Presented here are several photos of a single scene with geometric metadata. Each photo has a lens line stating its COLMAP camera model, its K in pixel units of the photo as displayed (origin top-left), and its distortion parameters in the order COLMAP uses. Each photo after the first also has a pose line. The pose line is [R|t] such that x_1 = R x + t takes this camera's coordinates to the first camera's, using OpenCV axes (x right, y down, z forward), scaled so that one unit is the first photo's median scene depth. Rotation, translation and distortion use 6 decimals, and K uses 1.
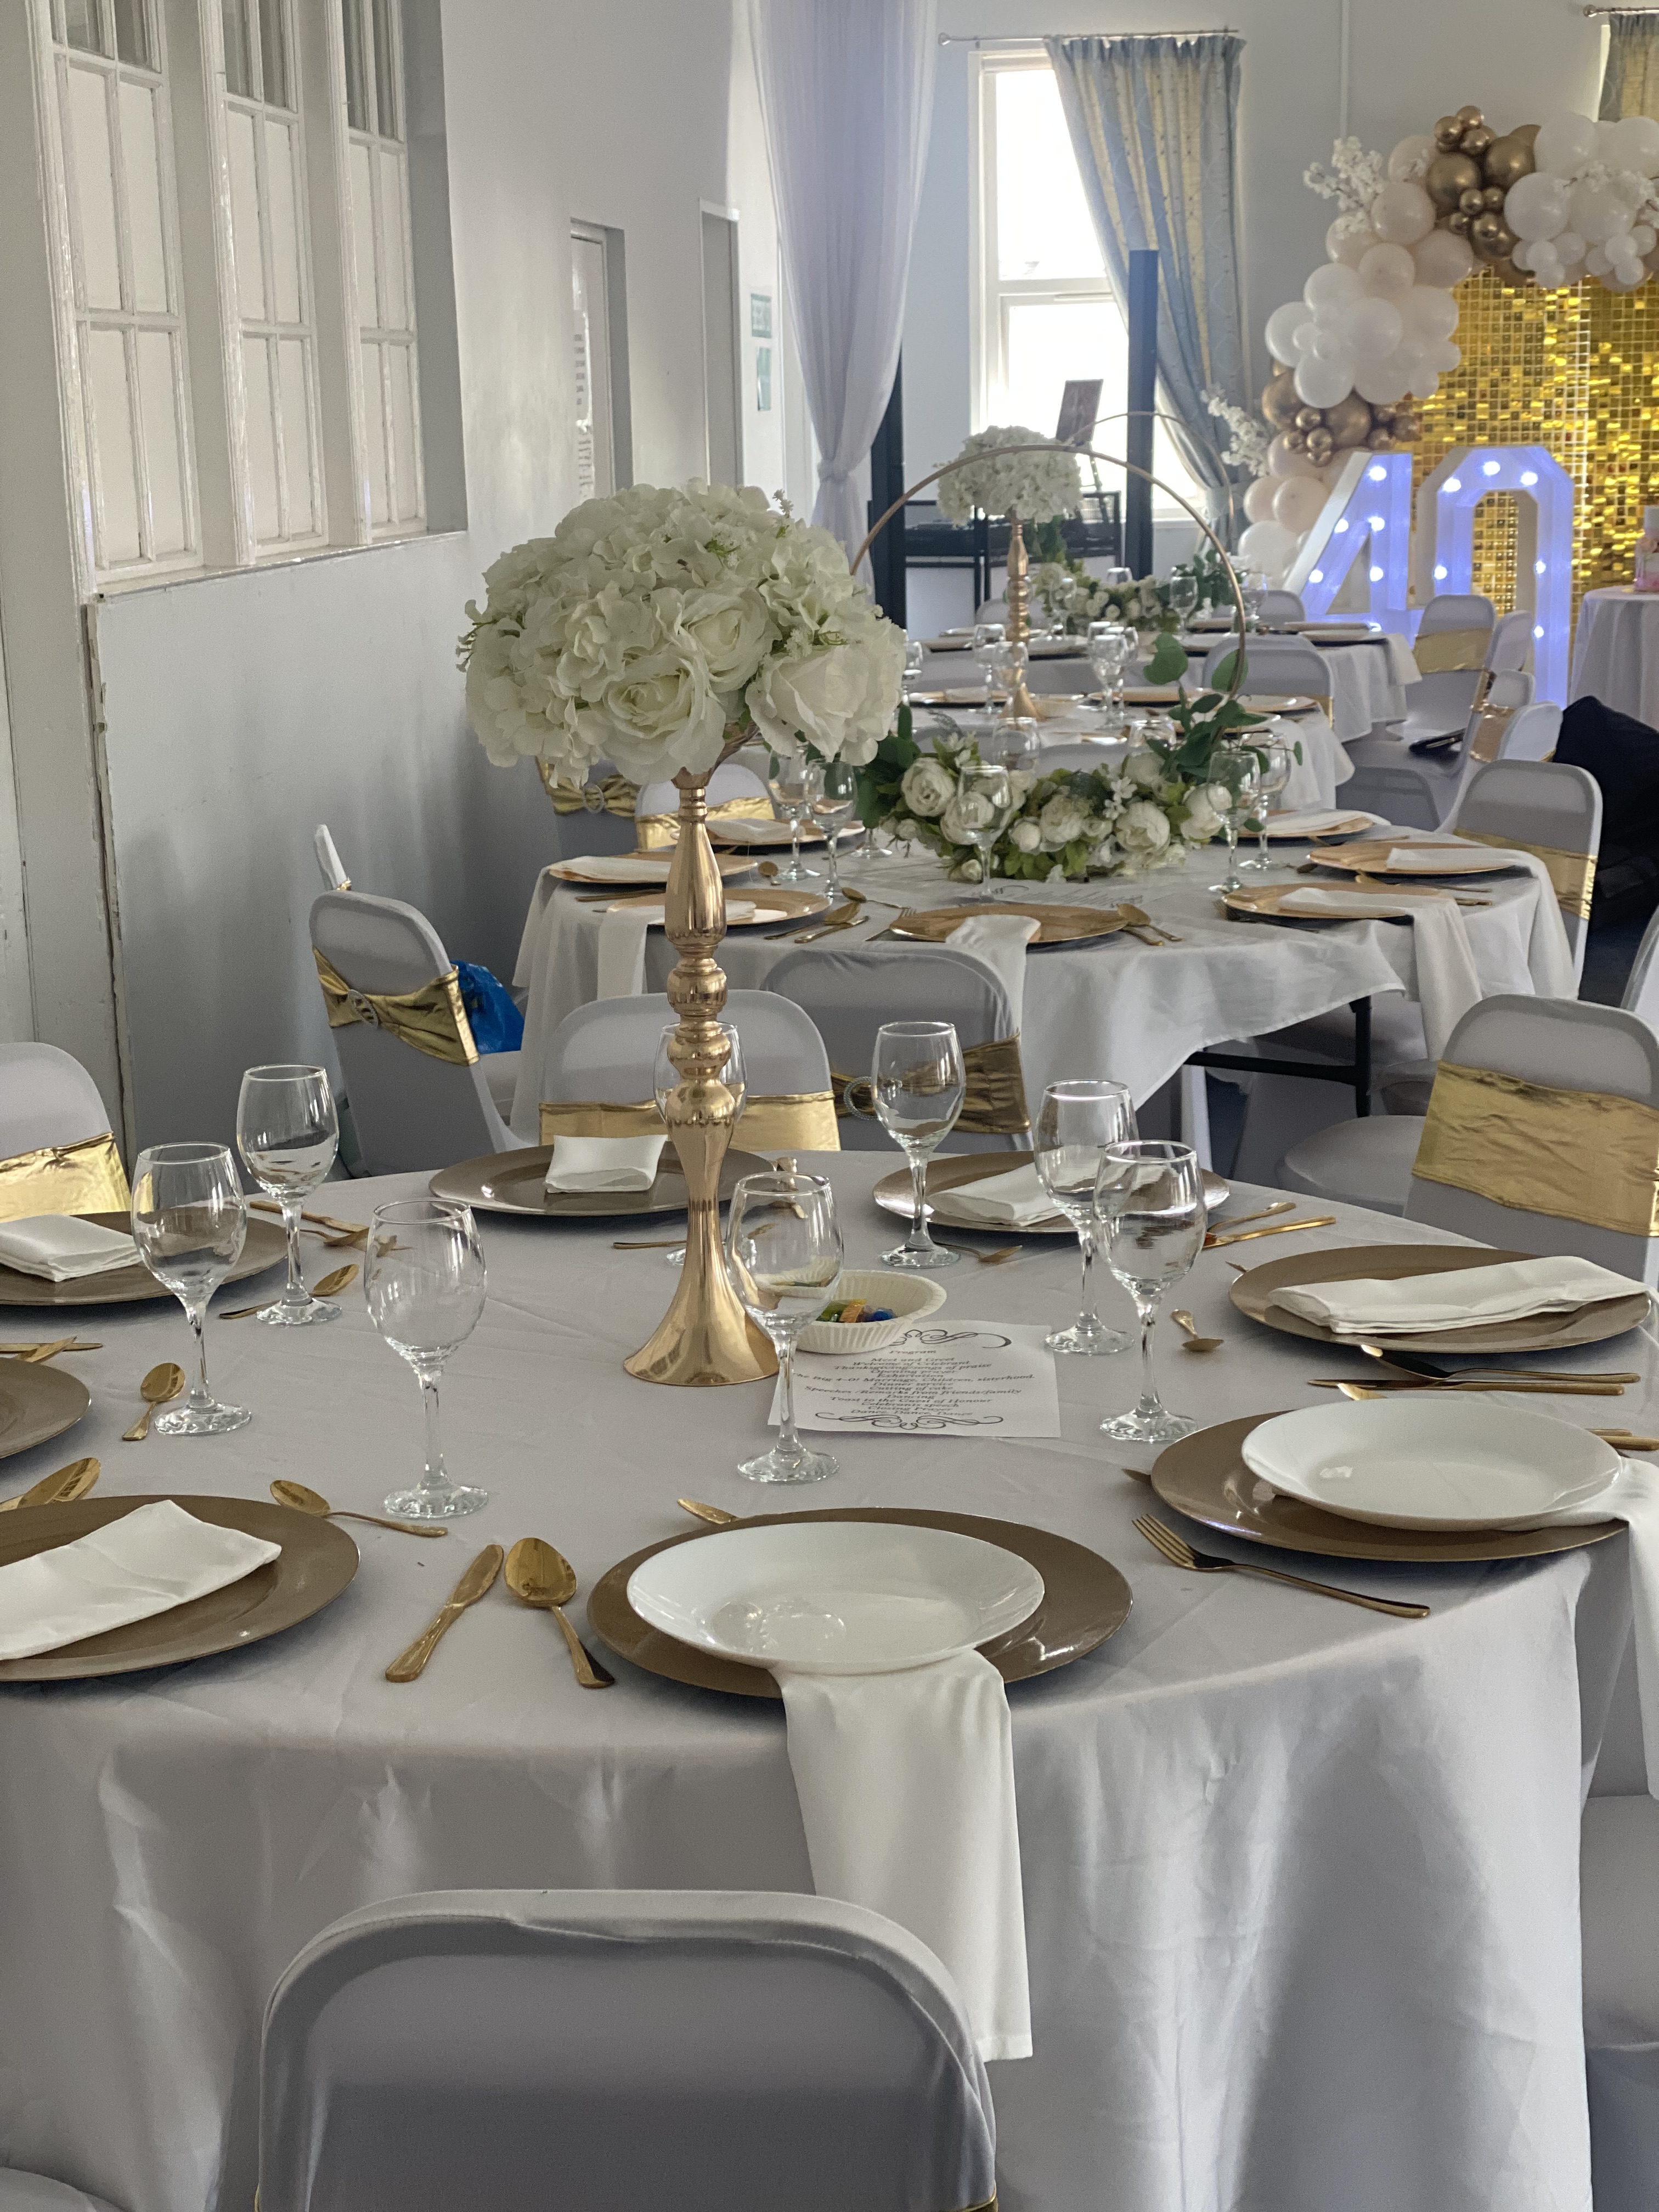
lens RADIAL K [[3351.3, 0, 832.3], [0, 3351.3, 1110.3], [0, 0, 1]] dist [0.007642, 0.000000]
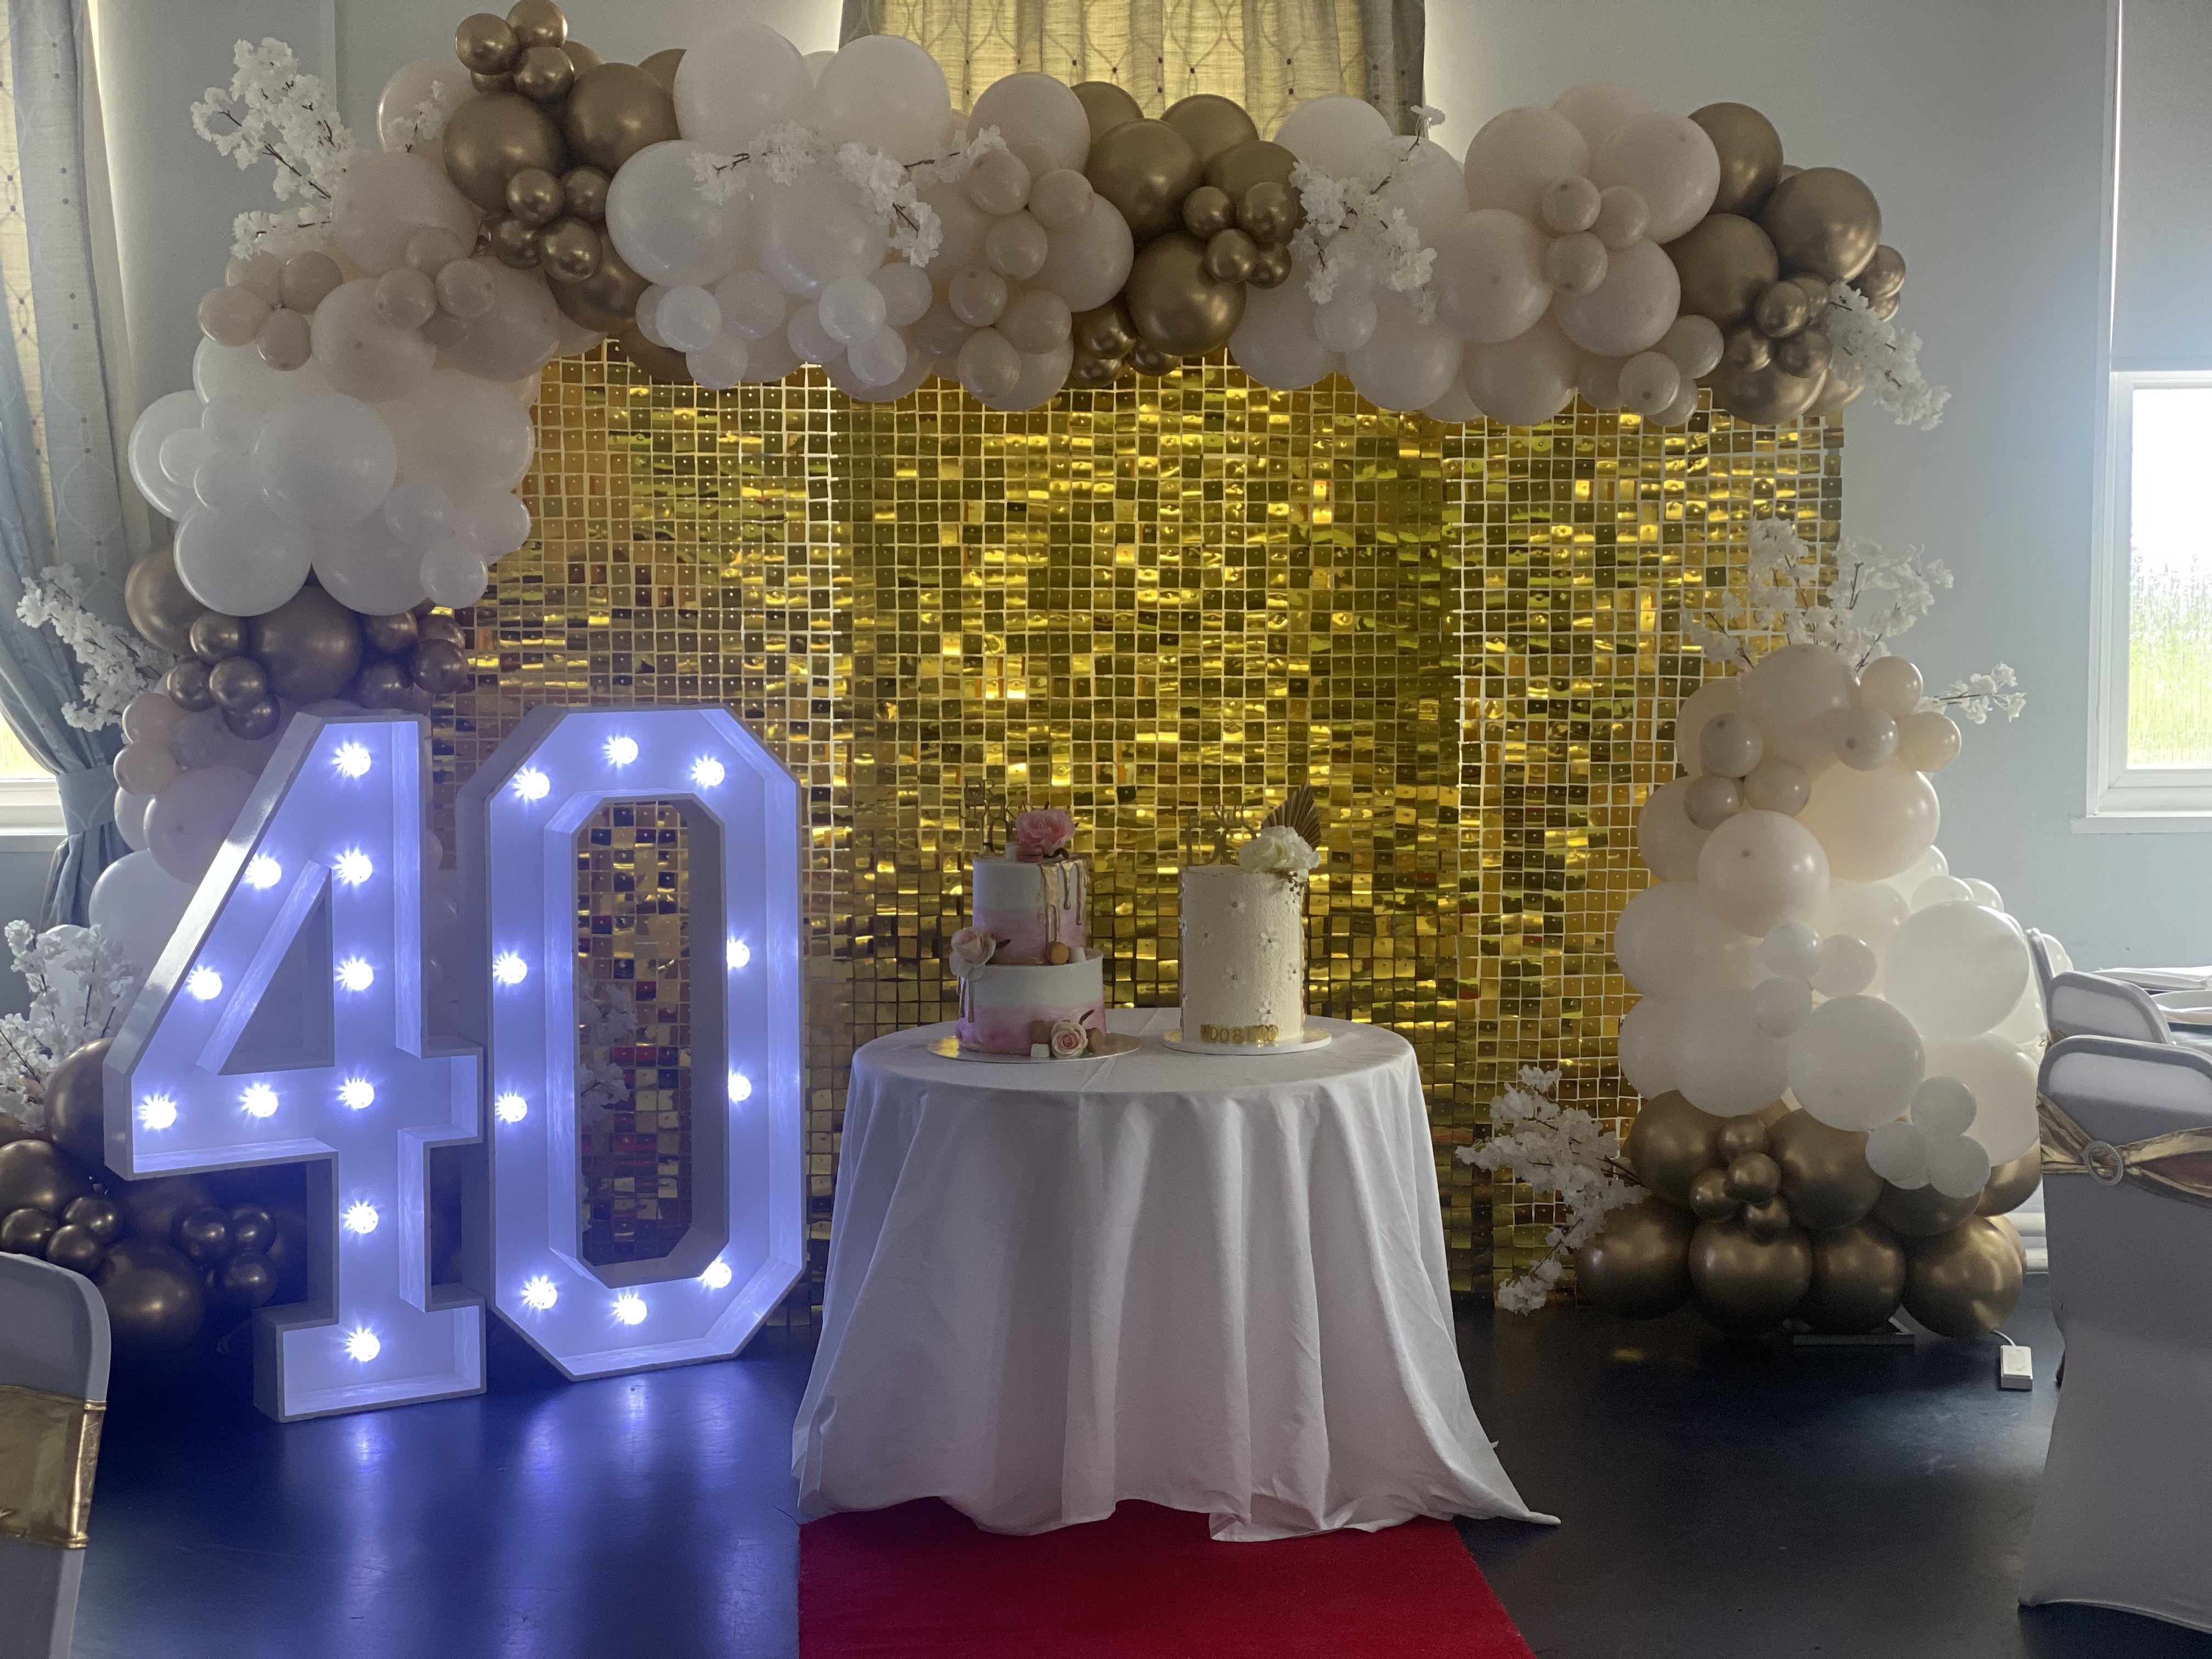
lens RADIAL K [[3351.3, 0, 1105.0], [0, 3351.3, 827.6], [0, 0, 1]] dist [0.007642, 0.000000]
pose [[0.982758, 0.019993, 0.183812, 0.182879], [0.003252, 0.992113, -0.125303, -0.124548], [-0.184867, 0.123740, 0.974942, 0.538584]]
